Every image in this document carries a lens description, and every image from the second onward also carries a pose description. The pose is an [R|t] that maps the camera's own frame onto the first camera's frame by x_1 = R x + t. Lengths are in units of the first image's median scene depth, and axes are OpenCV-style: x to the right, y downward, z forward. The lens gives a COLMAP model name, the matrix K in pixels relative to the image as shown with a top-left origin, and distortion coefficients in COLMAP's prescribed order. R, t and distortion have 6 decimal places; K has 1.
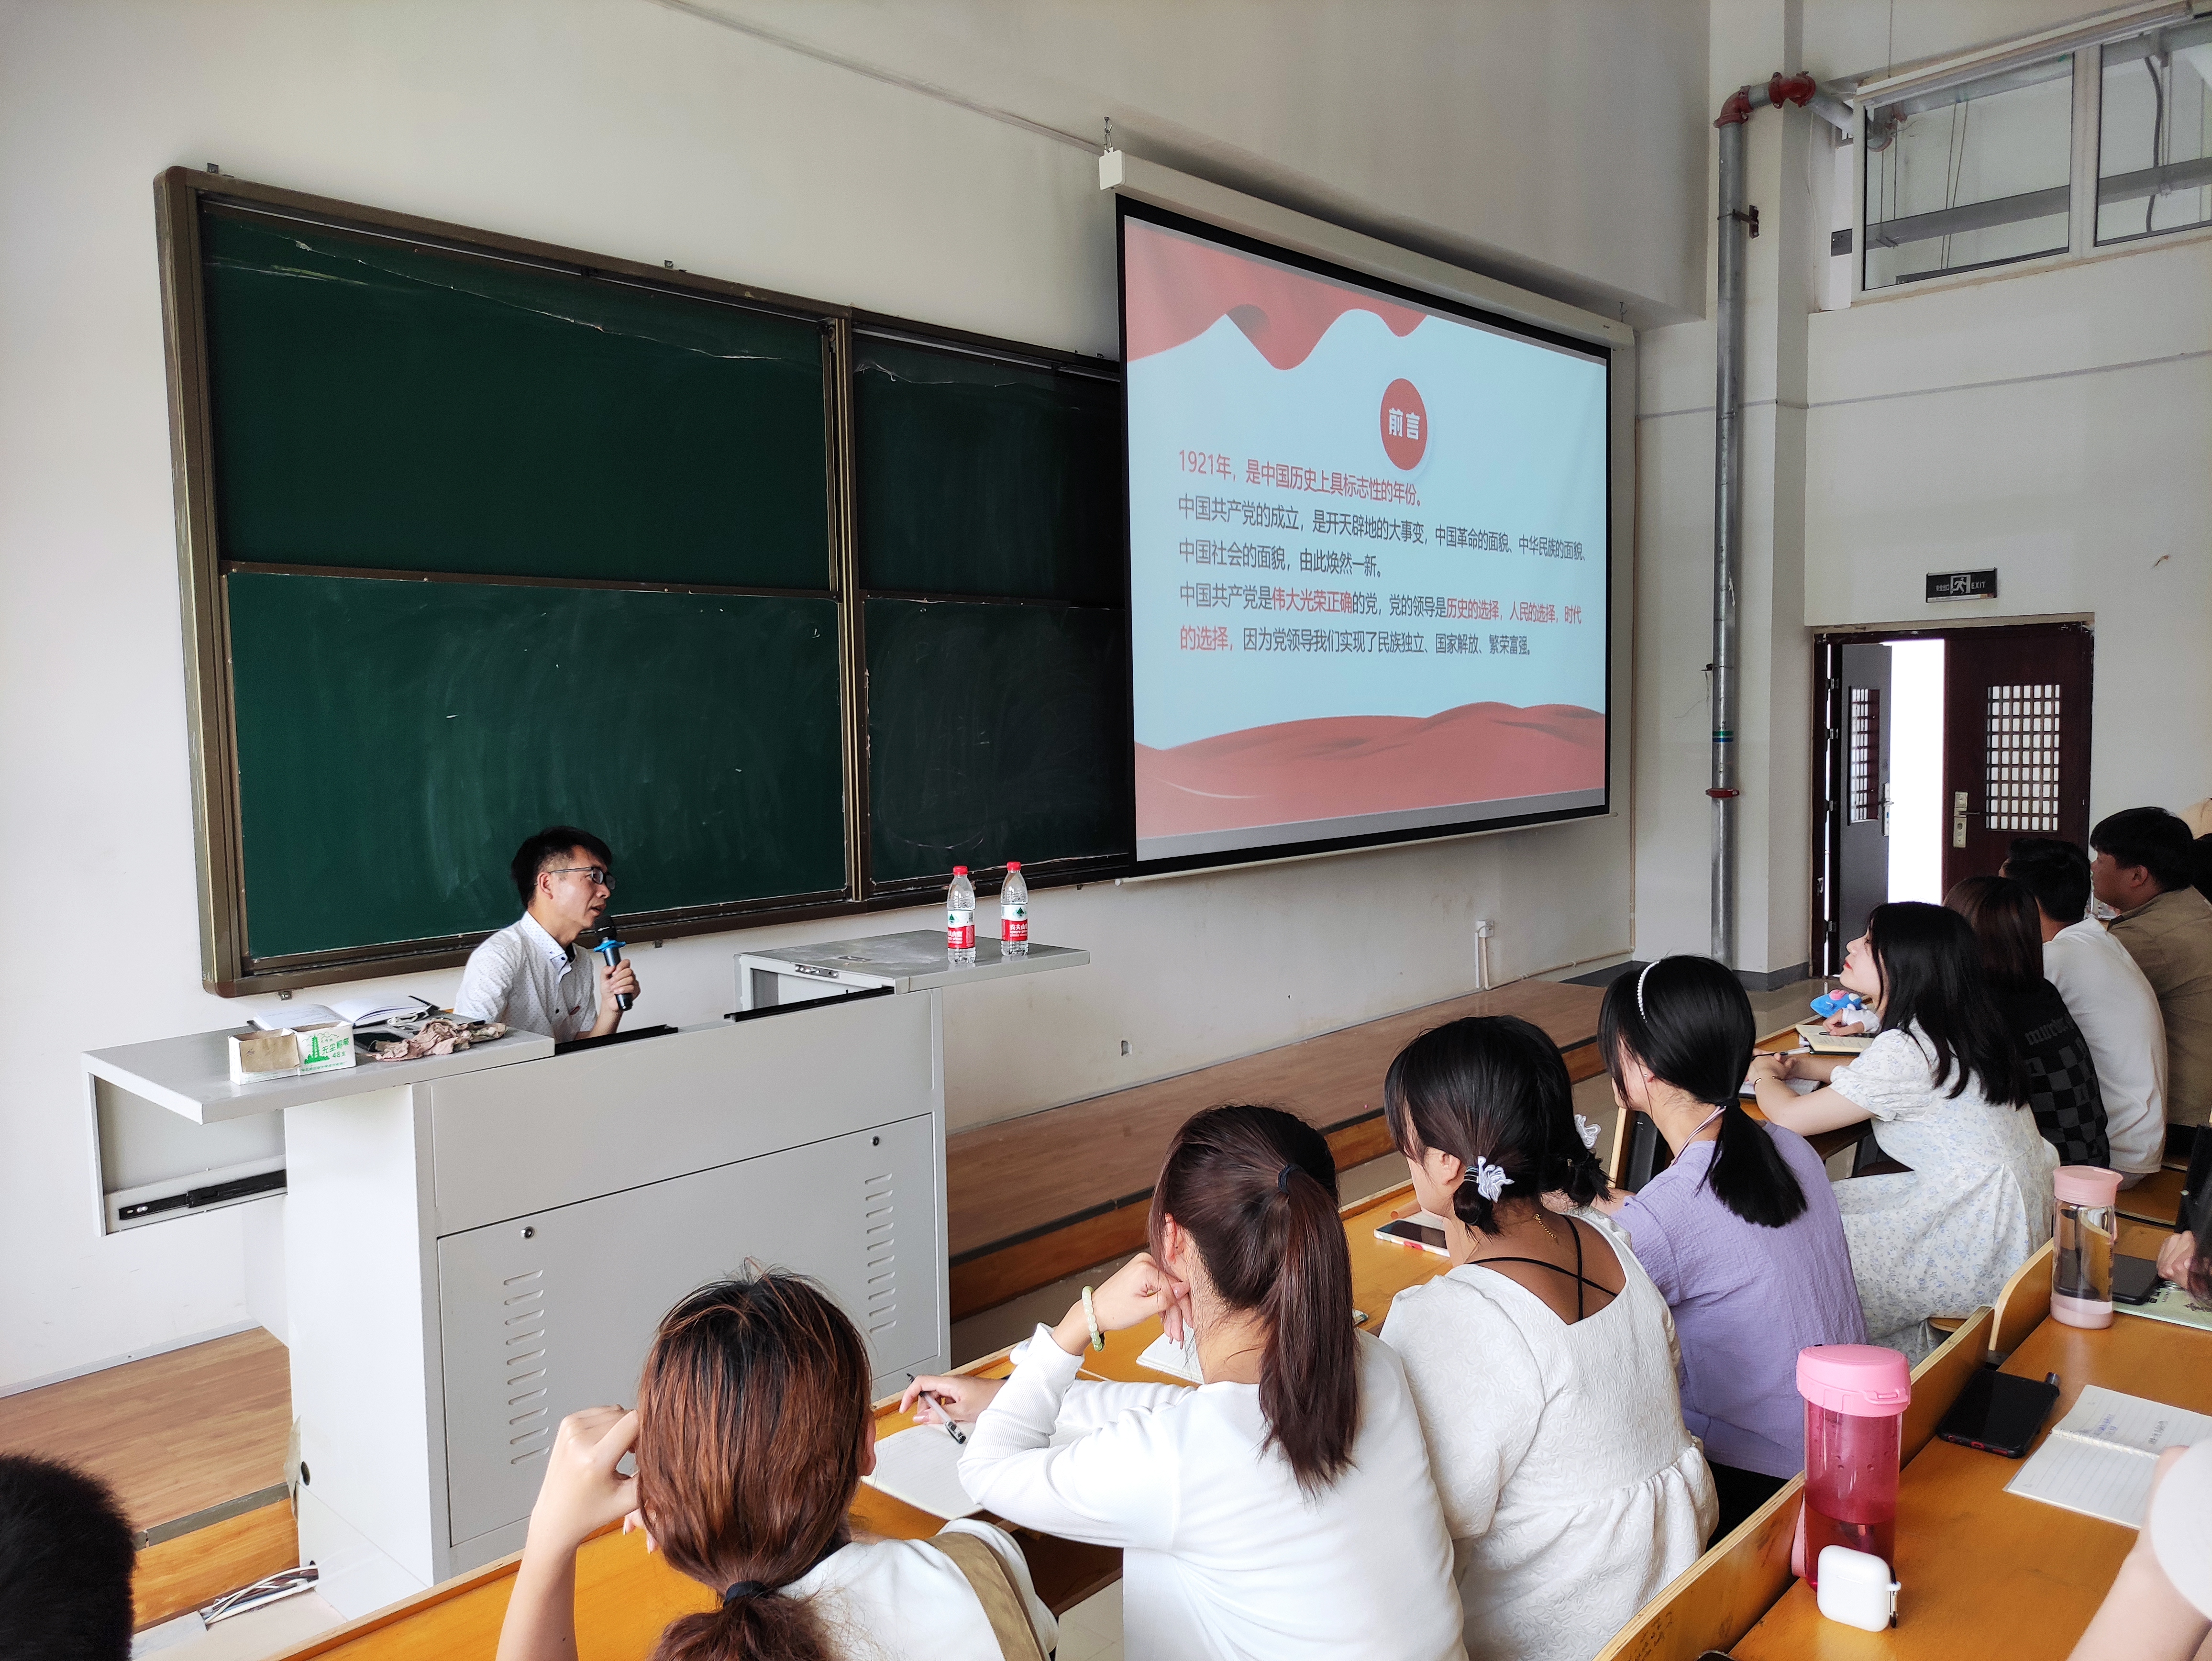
lens RADIAL K [[1652.5, 0, 1113.8], [0, 1652.5, 834.2], [0, 0, 1]] dist [0.027871, -0.012527]
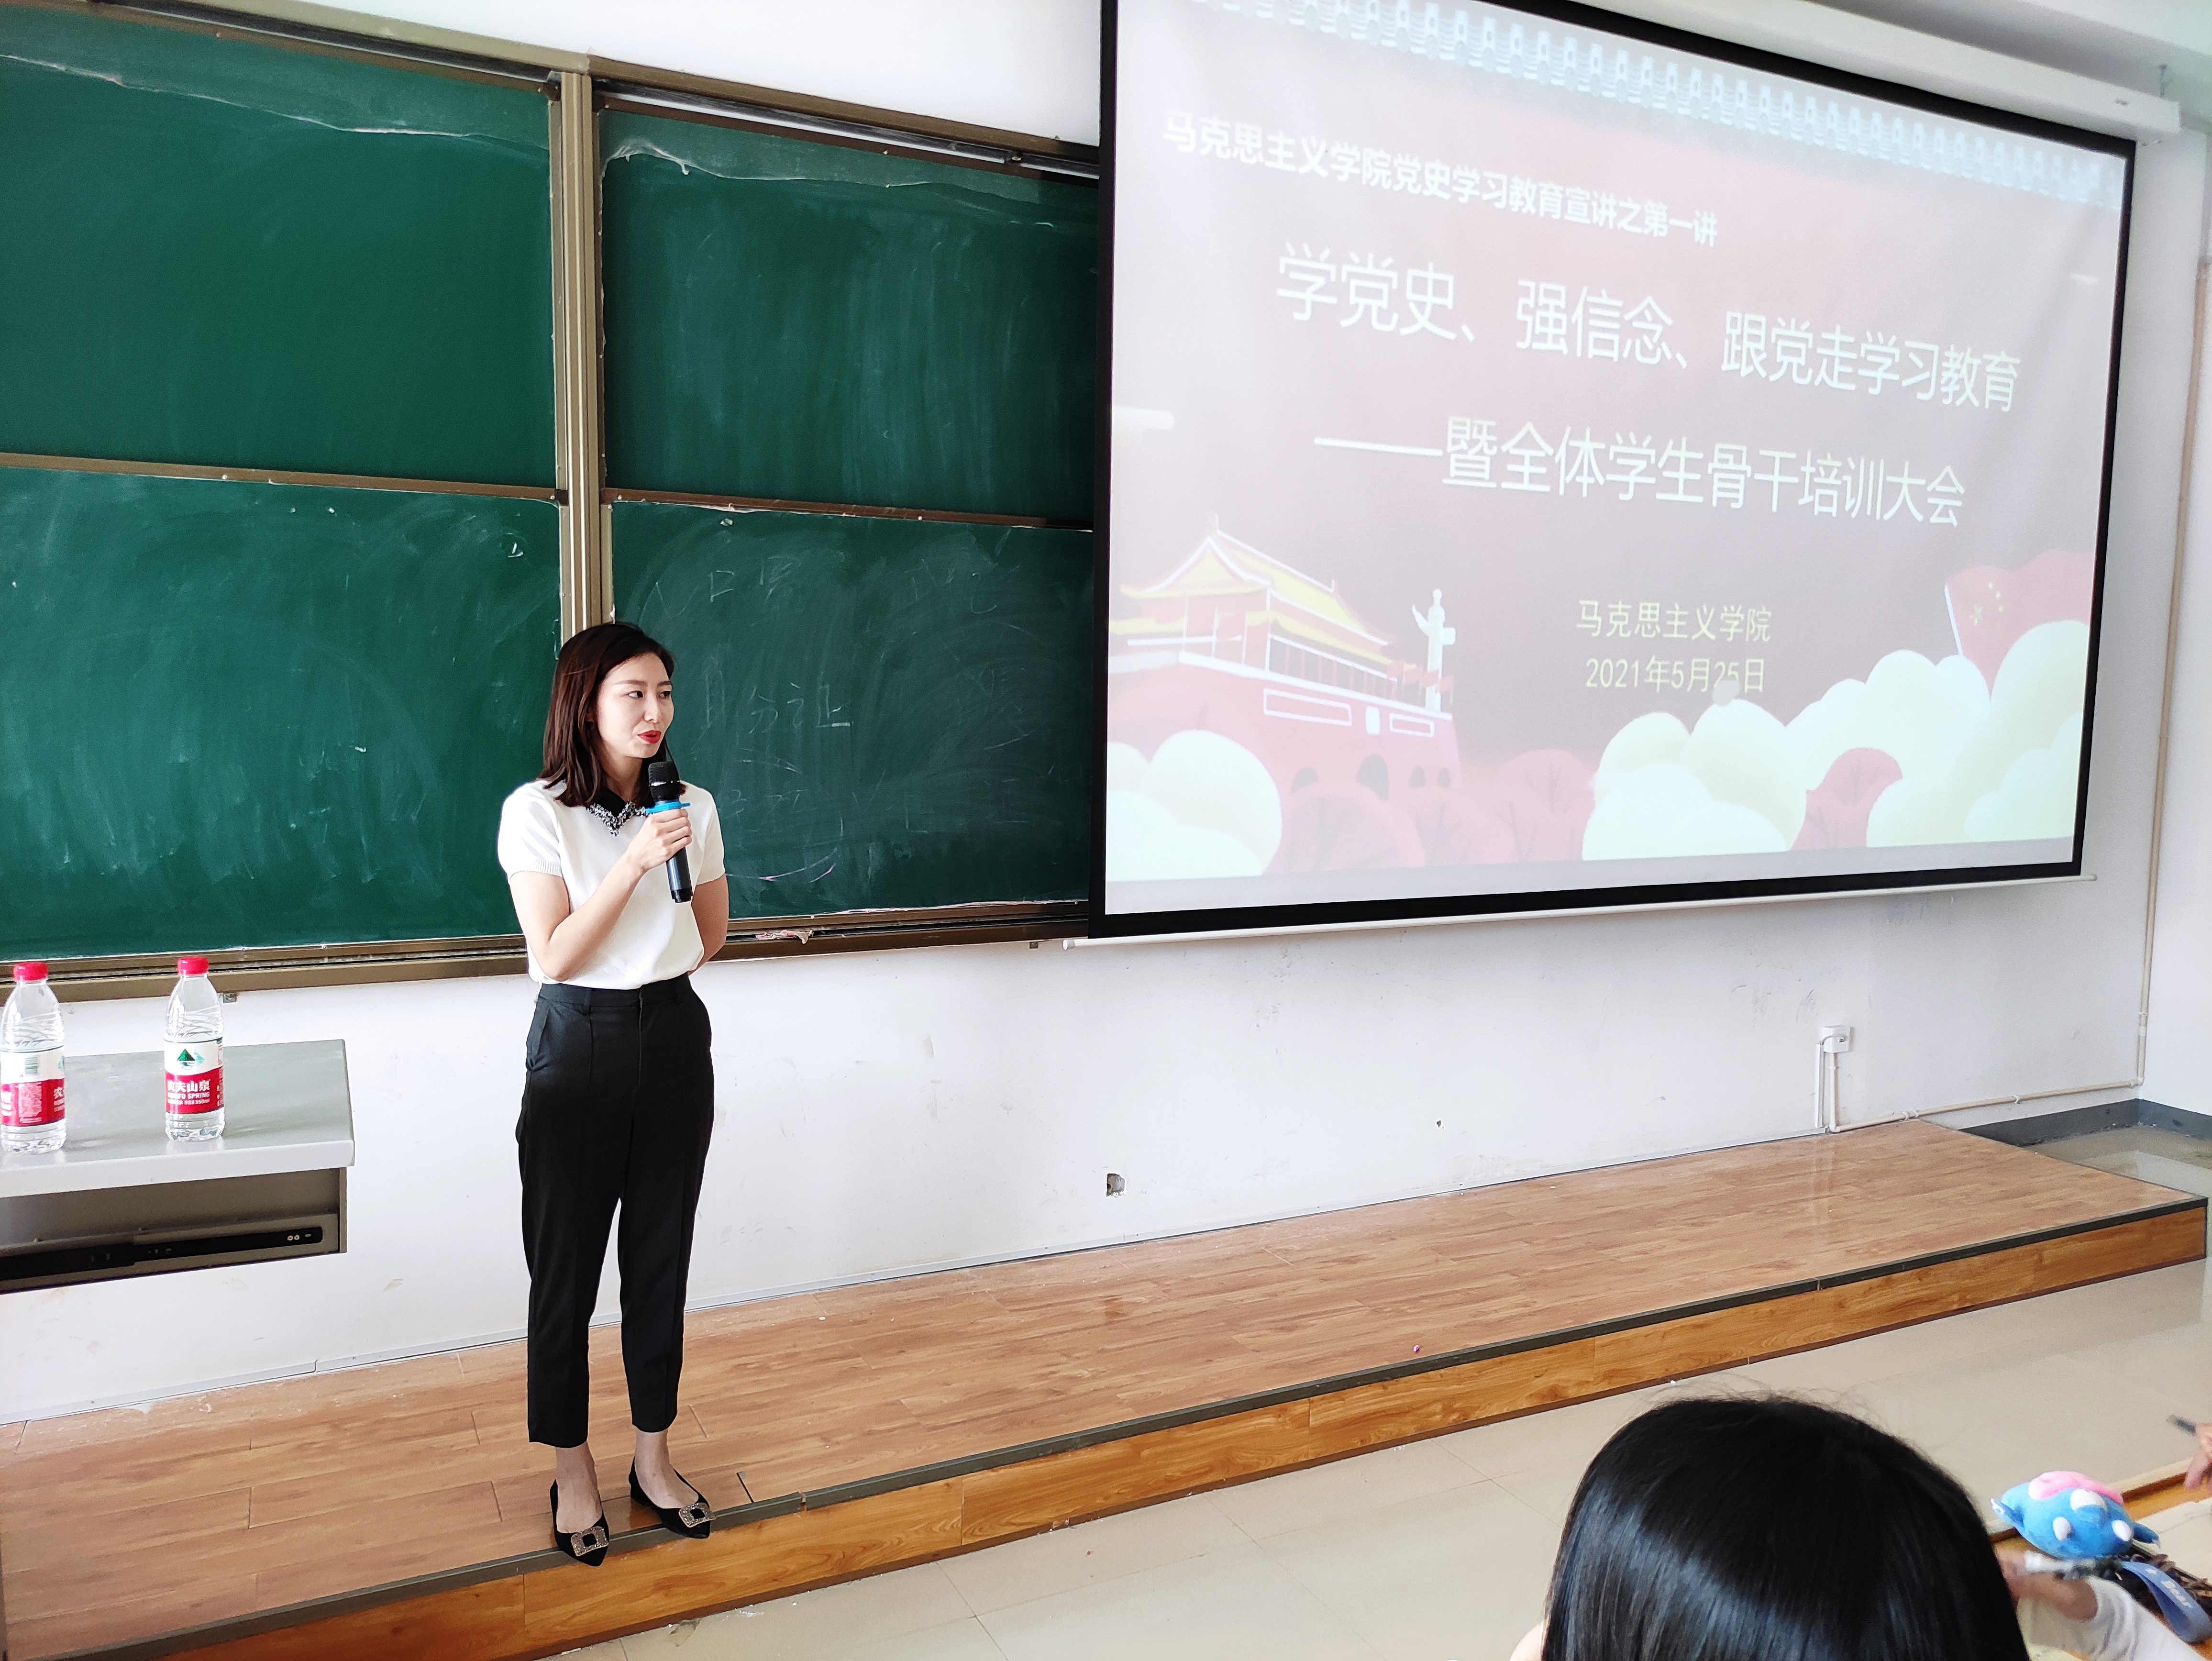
lens RADIAL K [[1652.5, 0, 1117.0], [0, 1652.5, 828.0], [0, 0, 1]] dist [0.027871, -0.012527]
pose [[0.937120, 0.064407, -0.343012, 0.250908], [-0.060205, 0.997923, 0.022899, -0.034434], [0.343775, -0.000808, 0.939052, 0.397612]]
